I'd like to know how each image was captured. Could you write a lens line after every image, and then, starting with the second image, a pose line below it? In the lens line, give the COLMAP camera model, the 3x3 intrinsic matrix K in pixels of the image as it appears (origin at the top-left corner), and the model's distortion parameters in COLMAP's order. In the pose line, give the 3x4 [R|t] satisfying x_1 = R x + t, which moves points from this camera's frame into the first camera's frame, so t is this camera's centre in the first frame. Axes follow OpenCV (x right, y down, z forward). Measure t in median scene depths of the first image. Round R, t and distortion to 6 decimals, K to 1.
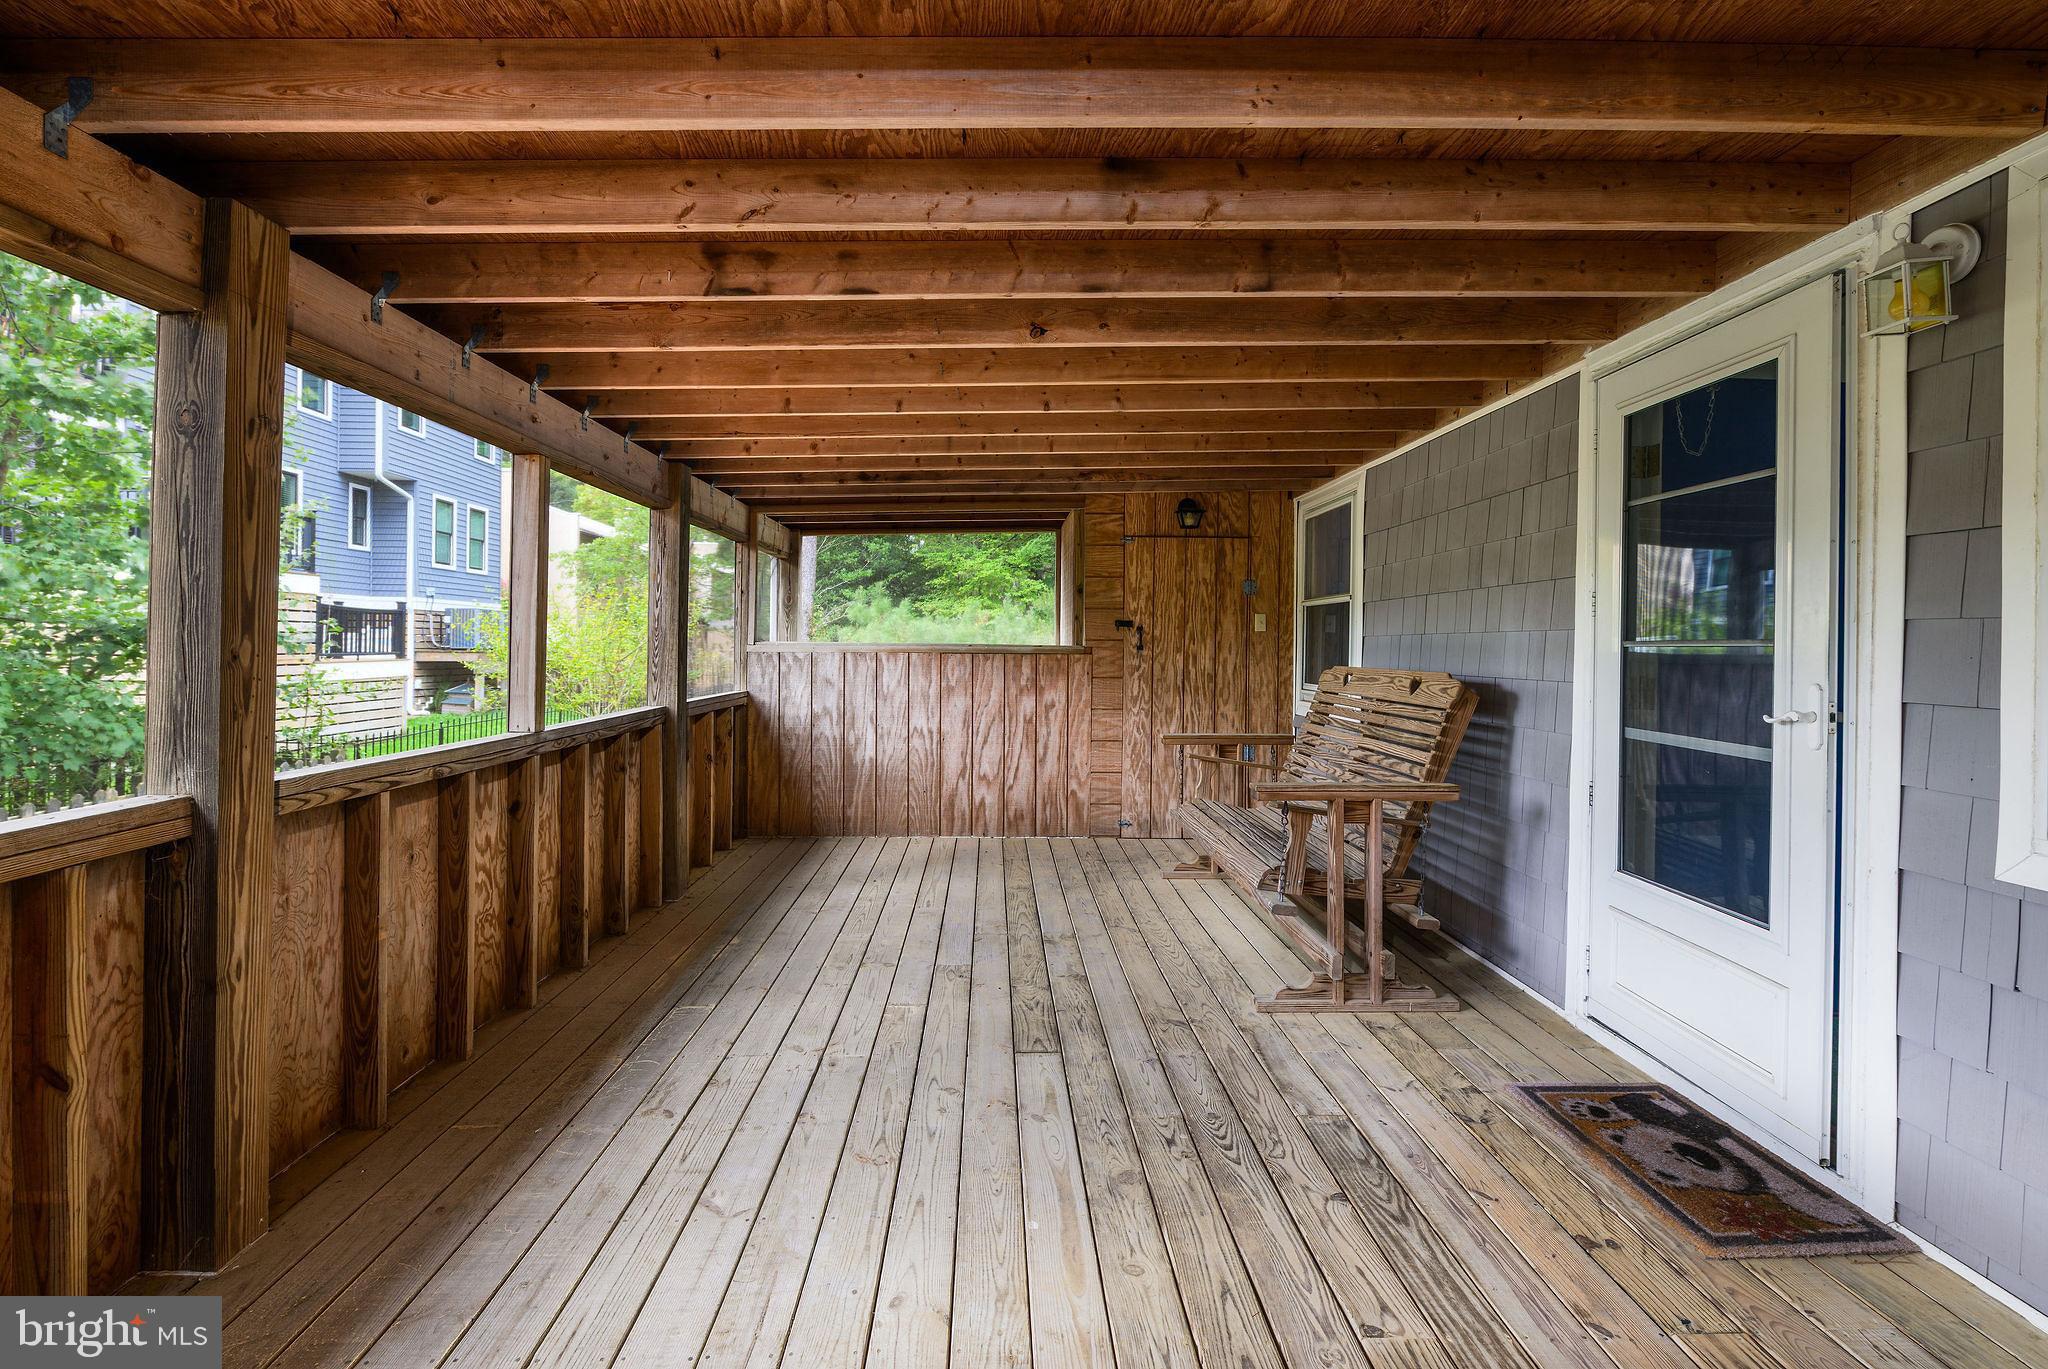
lens RADIAL K [[953.8, 0, 1016.0], [0, 953.8, 665.2], [0, 0, 1]] dist [0.000294, 0.000064]
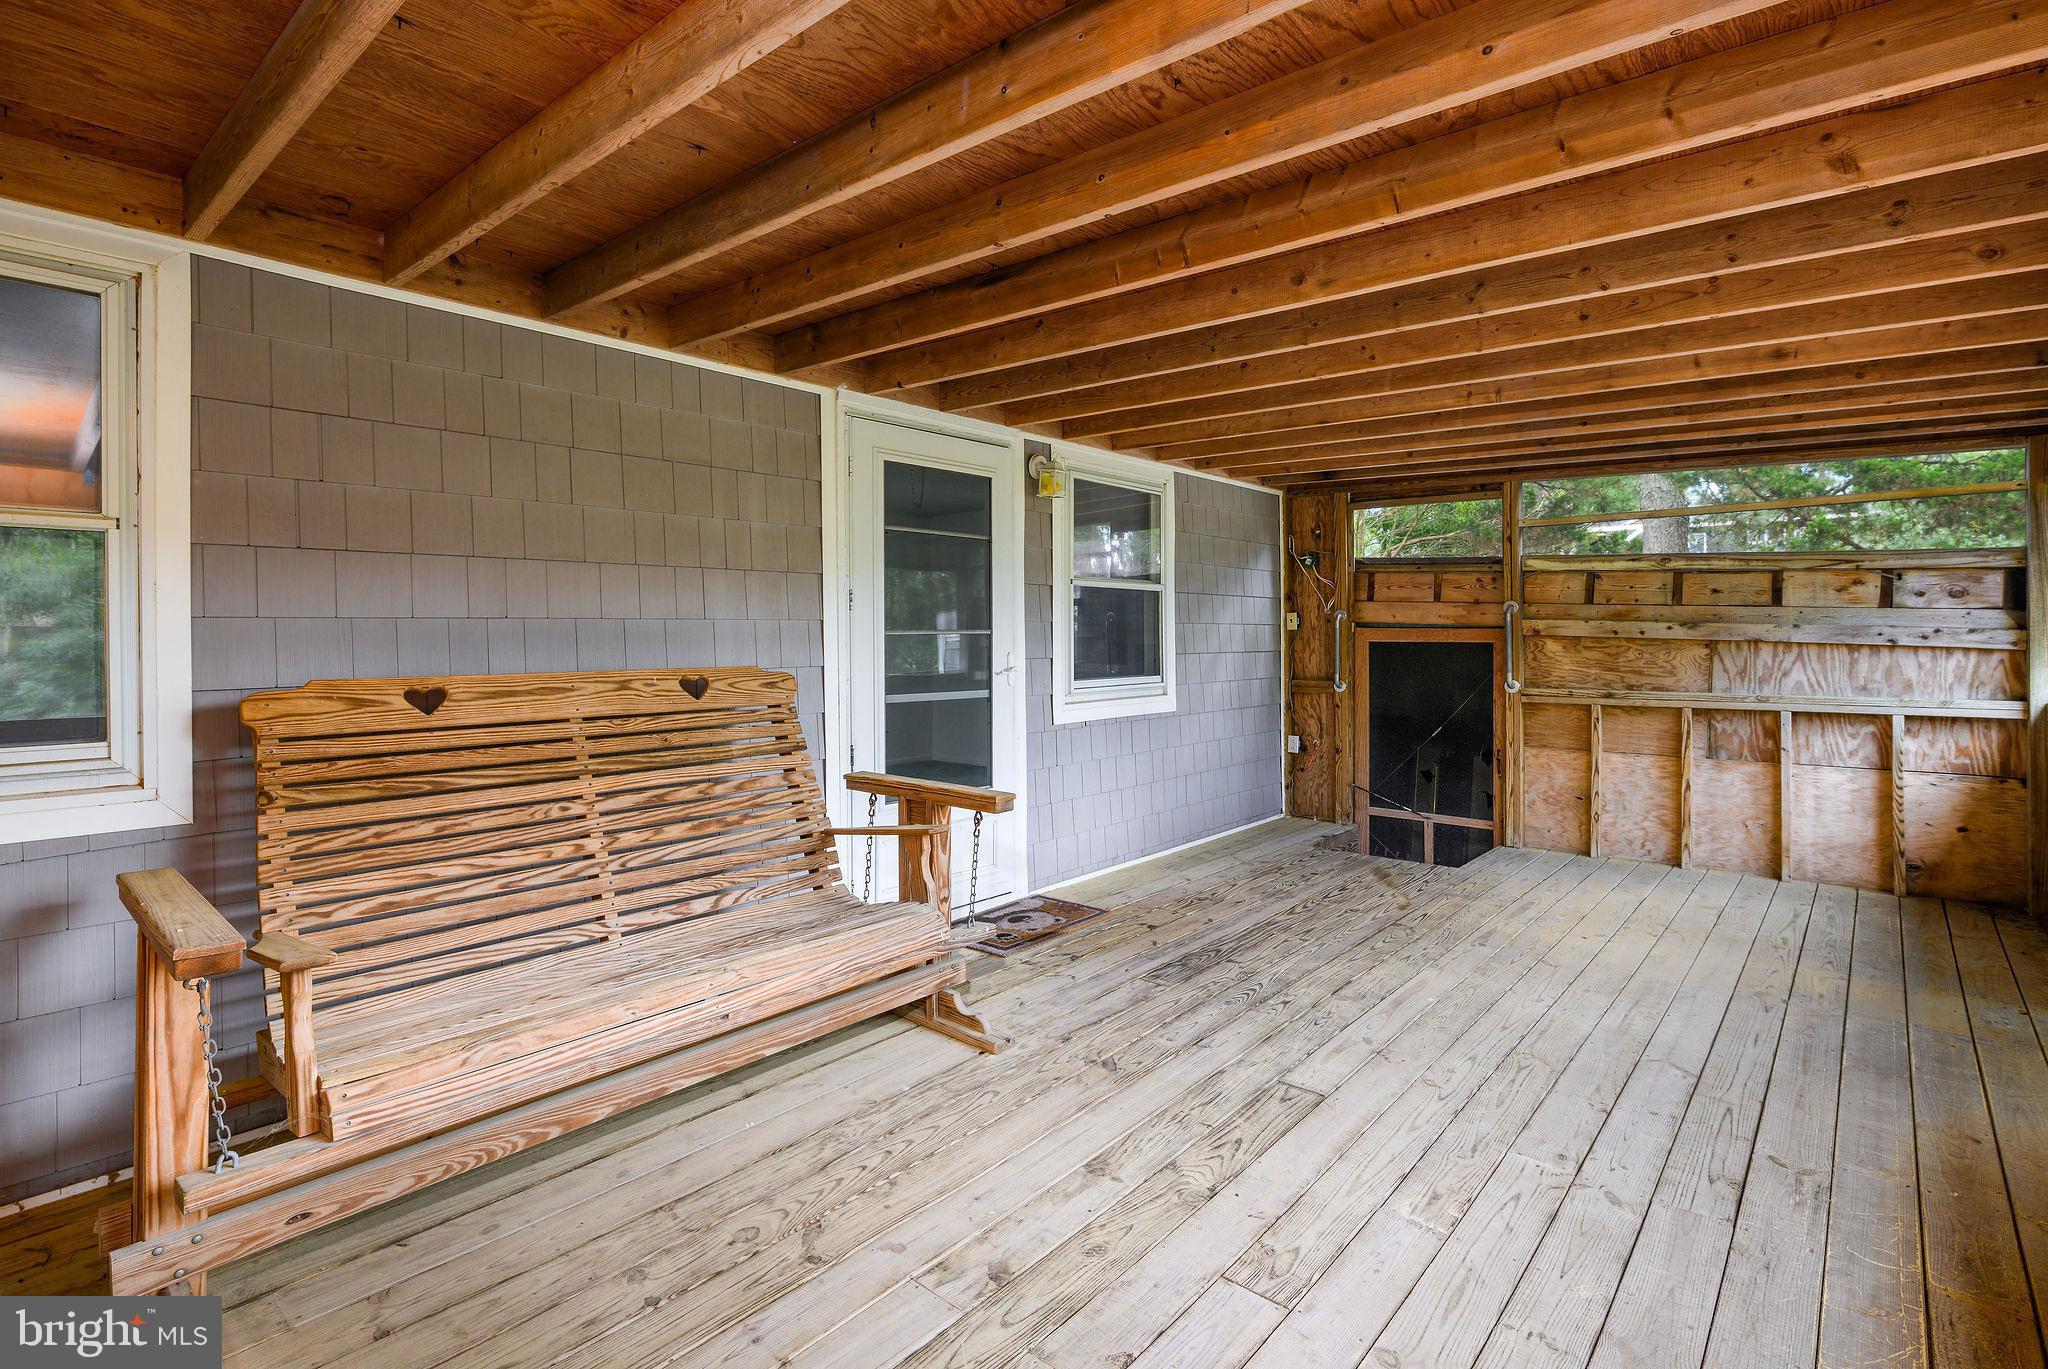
lens RADIAL K [[909.6, 0, 1017.7], [0, 909.6, 627.2], [0, 0, 1]] dist [0.000928, 0.000116]
pose [[-0.713168, 0.001389, 0.700992, -0.439847], [0.012431, 0.999866, 0.010665, -0.046162], [-0.700883, 0.016320, -0.713090, 2.029602]]
